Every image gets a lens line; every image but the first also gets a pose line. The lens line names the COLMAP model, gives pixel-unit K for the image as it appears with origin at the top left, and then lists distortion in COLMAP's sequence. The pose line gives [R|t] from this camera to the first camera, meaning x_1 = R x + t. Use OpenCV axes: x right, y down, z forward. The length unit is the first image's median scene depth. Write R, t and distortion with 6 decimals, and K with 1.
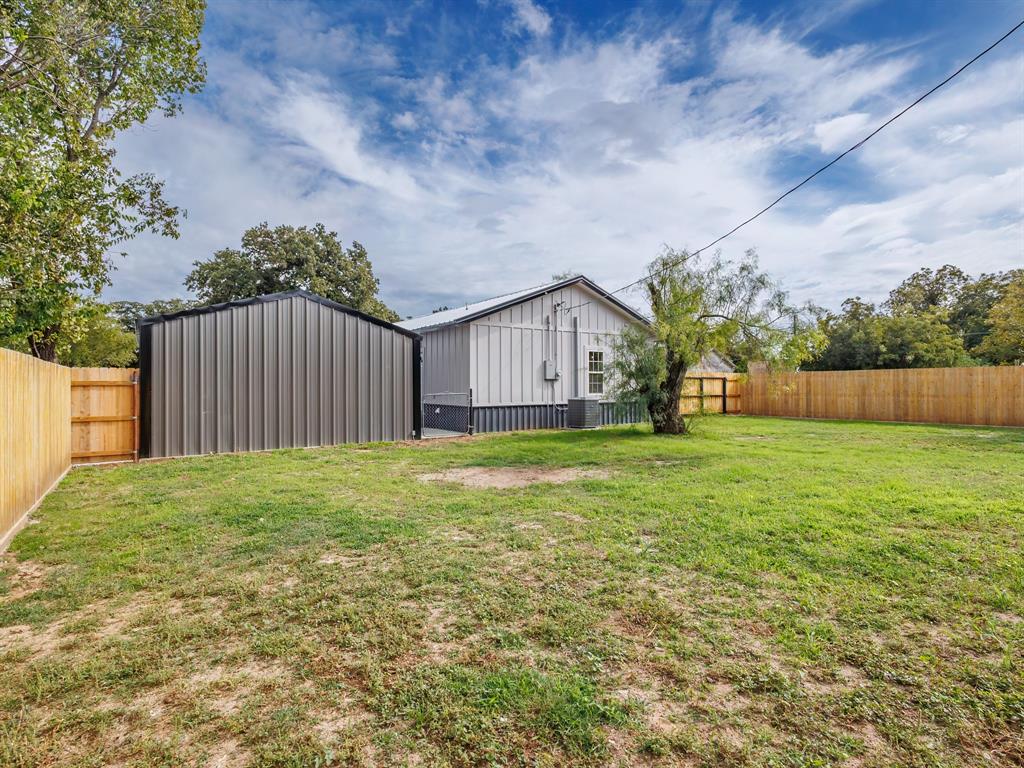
lens RADIAL K [[528.7, 0, 512.0], [0, 528.7, 384.0], [0, 0, 1]] dist [0.014275, -0.000219]
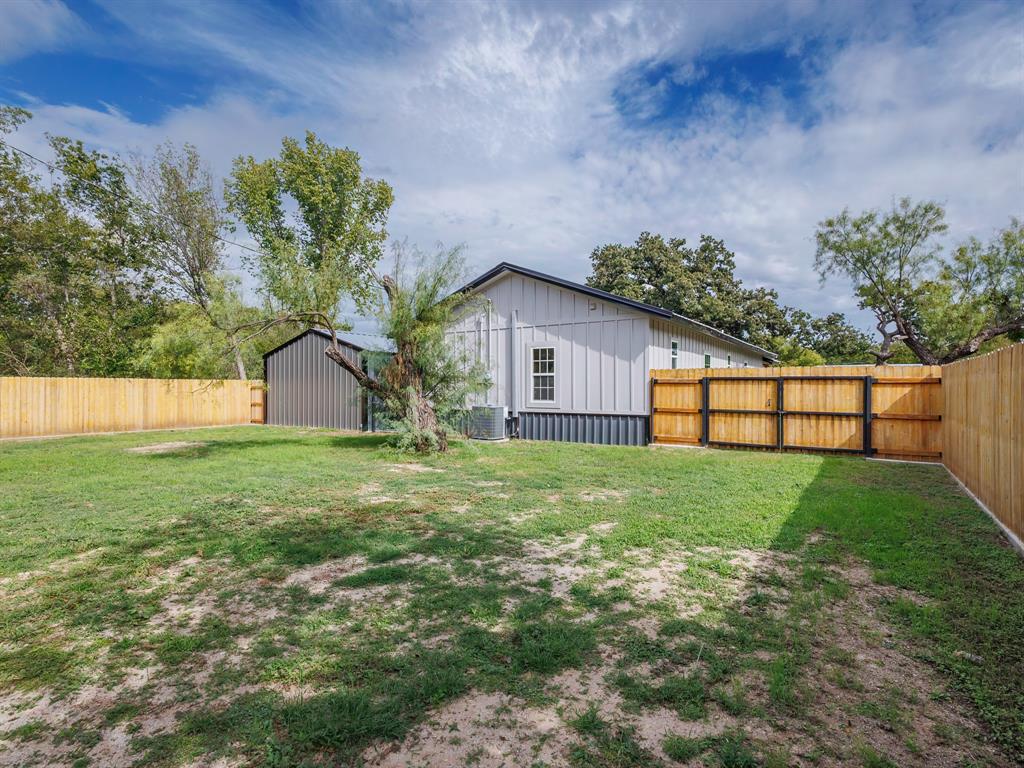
lens RADIAL K [[528.7, 0, 512.0], [0, 528.7, 384.0], [0, 0, 1]] dist [0.014275, -0.000219]
pose [[0.374740, -0.003752, -0.927123, 0.881458], [-0.005103, 0.999968, -0.006110, -0.002262], [0.927116, 0.007021, 0.374708, 0.655279]]
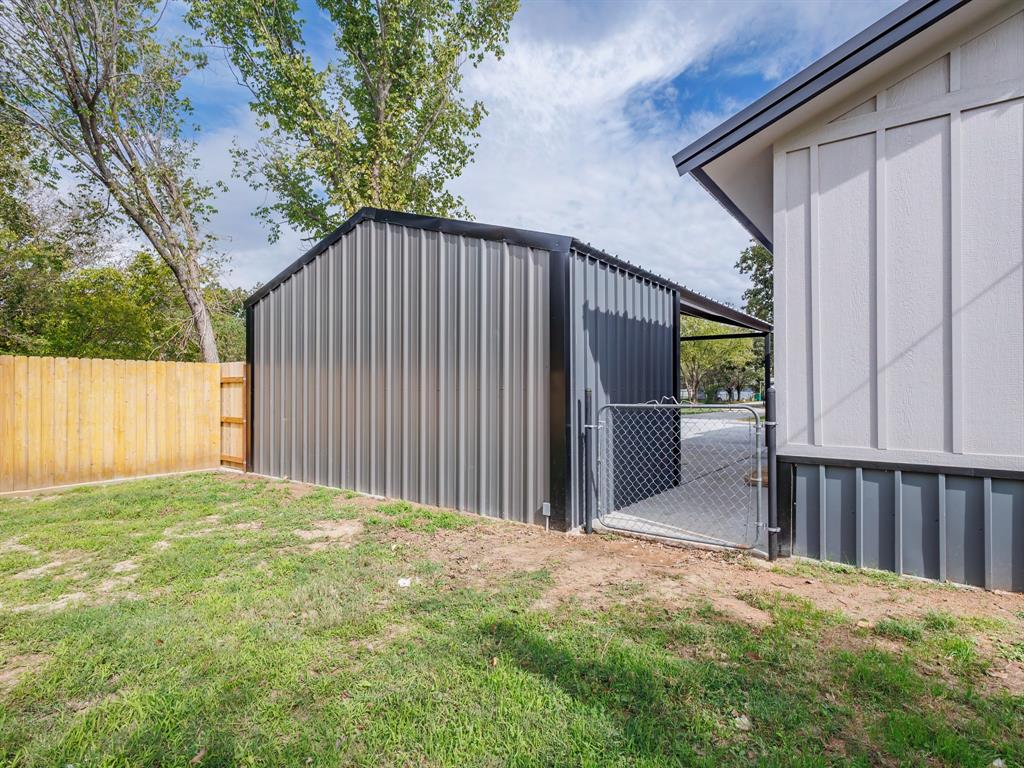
lens RADIAL K [[528.7, 0, 512.0], [0, 528.7, 384.0], [0, 0, 1]] dist [0.014275, -0.000219]
pose [[0.320992, -0.004805, -0.947070, 0.117036], [-0.003915, 0.999972, -0.006401, 0.006612], [0.947074, 0.005762, 0.320964, 0.658357]]
